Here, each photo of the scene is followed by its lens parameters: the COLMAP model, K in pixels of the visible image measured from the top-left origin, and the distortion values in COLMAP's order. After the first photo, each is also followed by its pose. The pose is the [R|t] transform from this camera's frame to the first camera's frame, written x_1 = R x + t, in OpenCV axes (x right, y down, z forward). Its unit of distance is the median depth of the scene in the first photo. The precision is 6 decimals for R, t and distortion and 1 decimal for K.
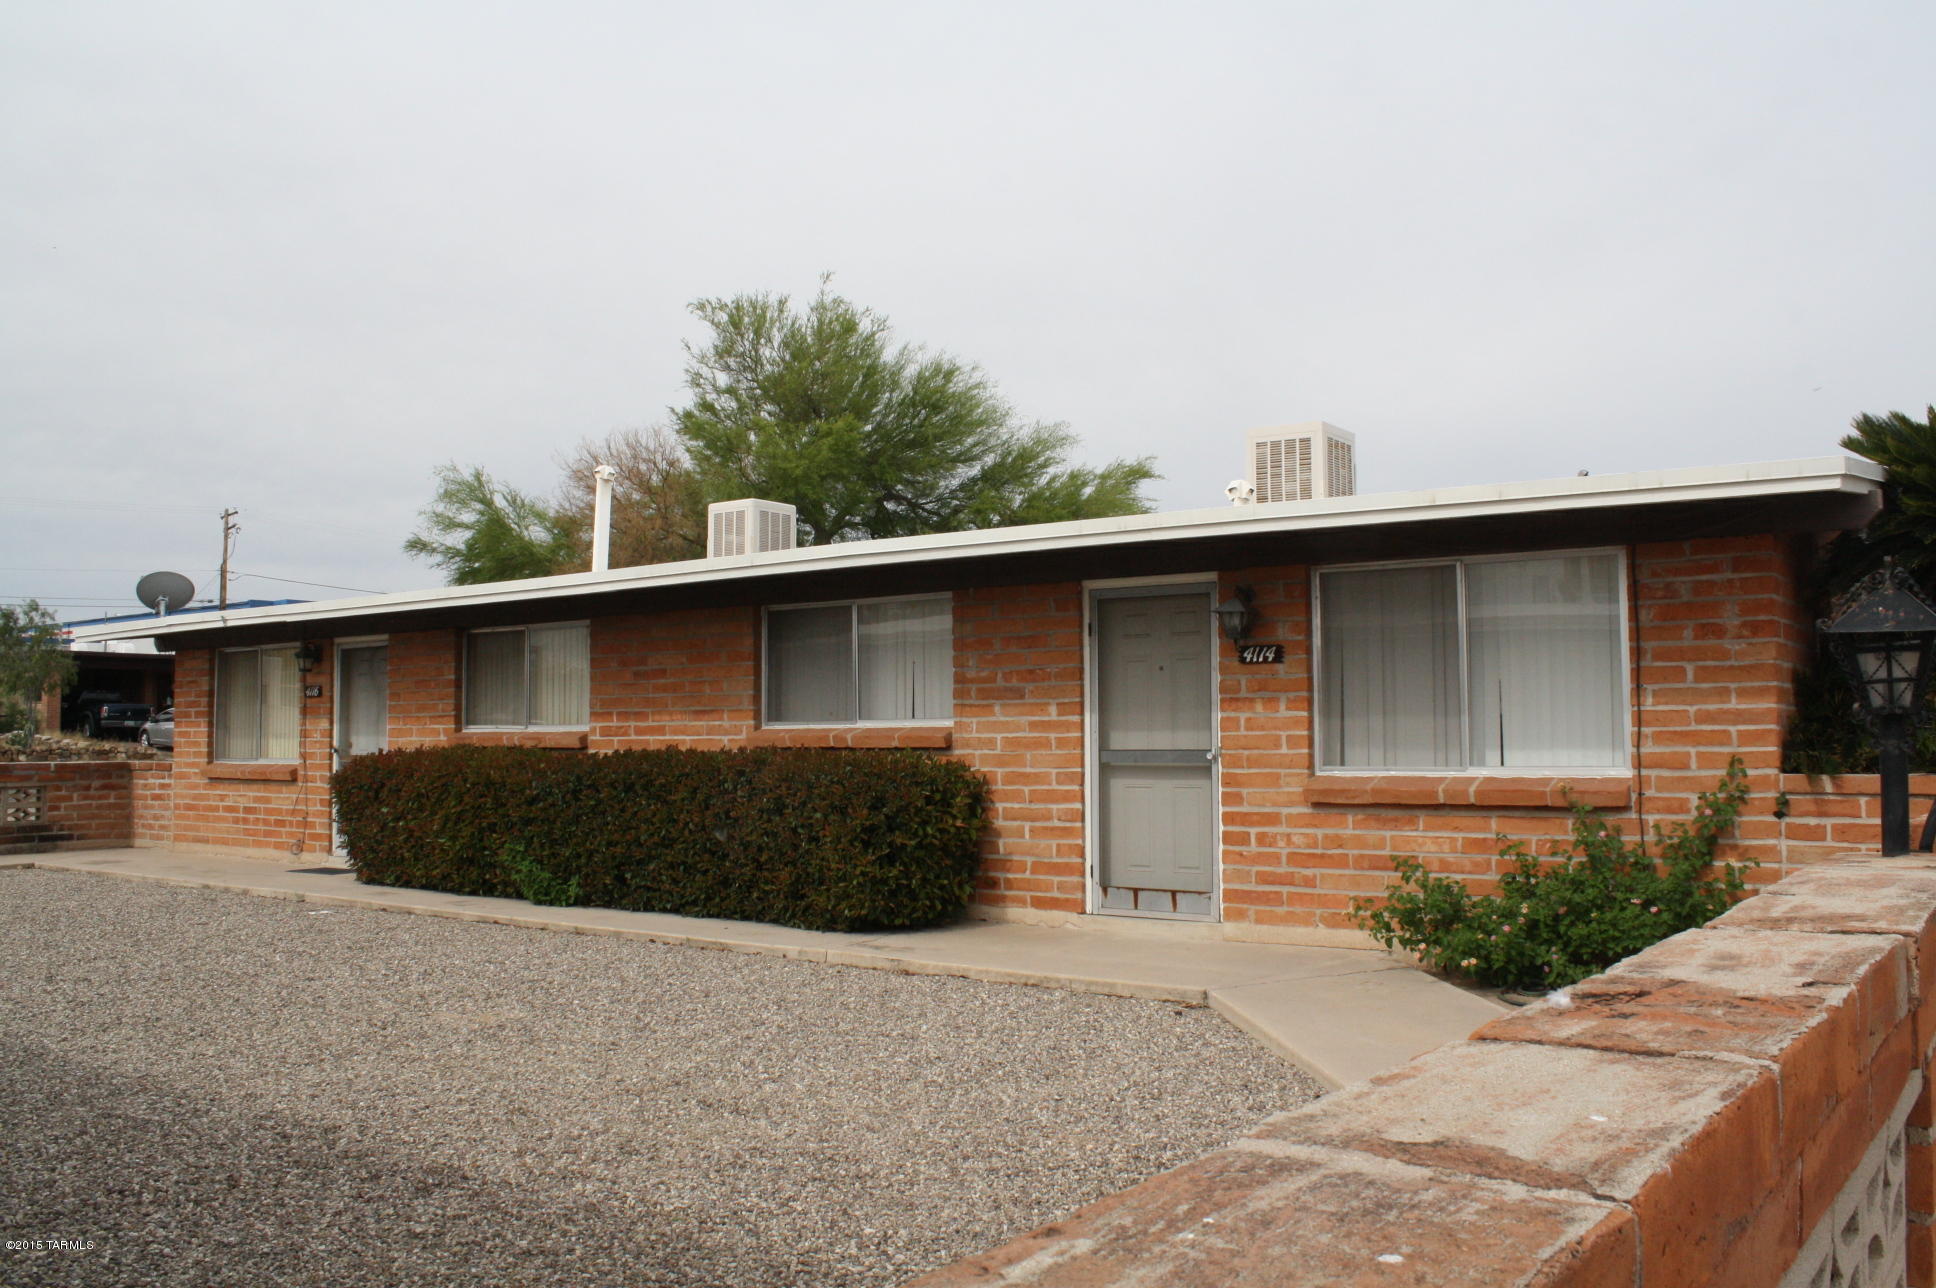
lens RADIAL K [[1614.4, 0, 968.0], [0, 1614.4, 644.0], [0, 0, 1]] dist [-0.138181, 0.093642]
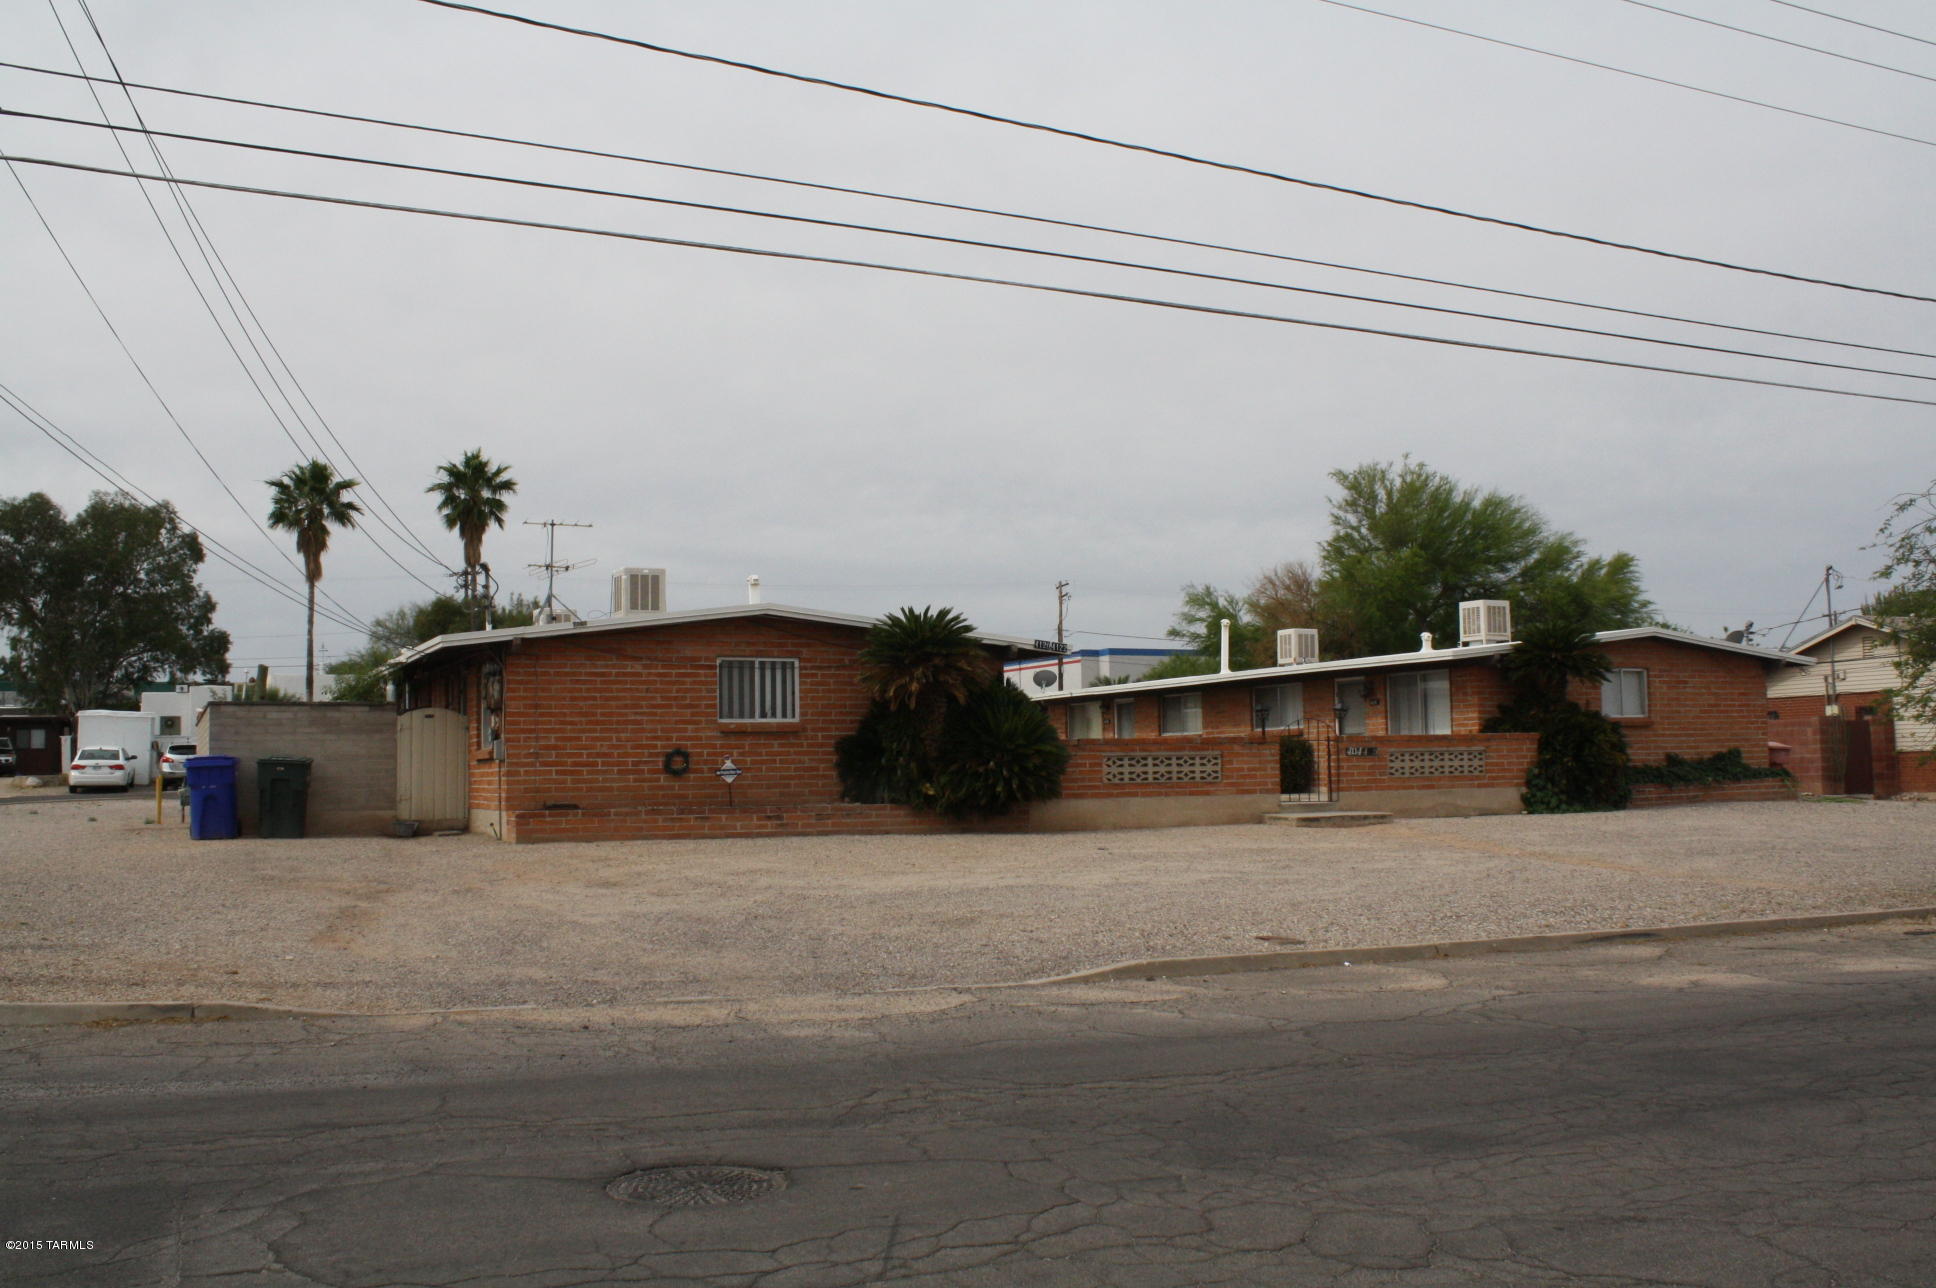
lens RADIAL K [[1760.3, 0, 968.0], [0, 1760.3, 644.0], [0, 0, 1]] dist [-0.102357, 0.002574]
pose [[0.880332, -0.043076, -0.472399, 0.334757], [0.037911, 0.999072, -0.020453, -0.020600], [0.472841, 0.000097, 0.881148, -0.729980]]
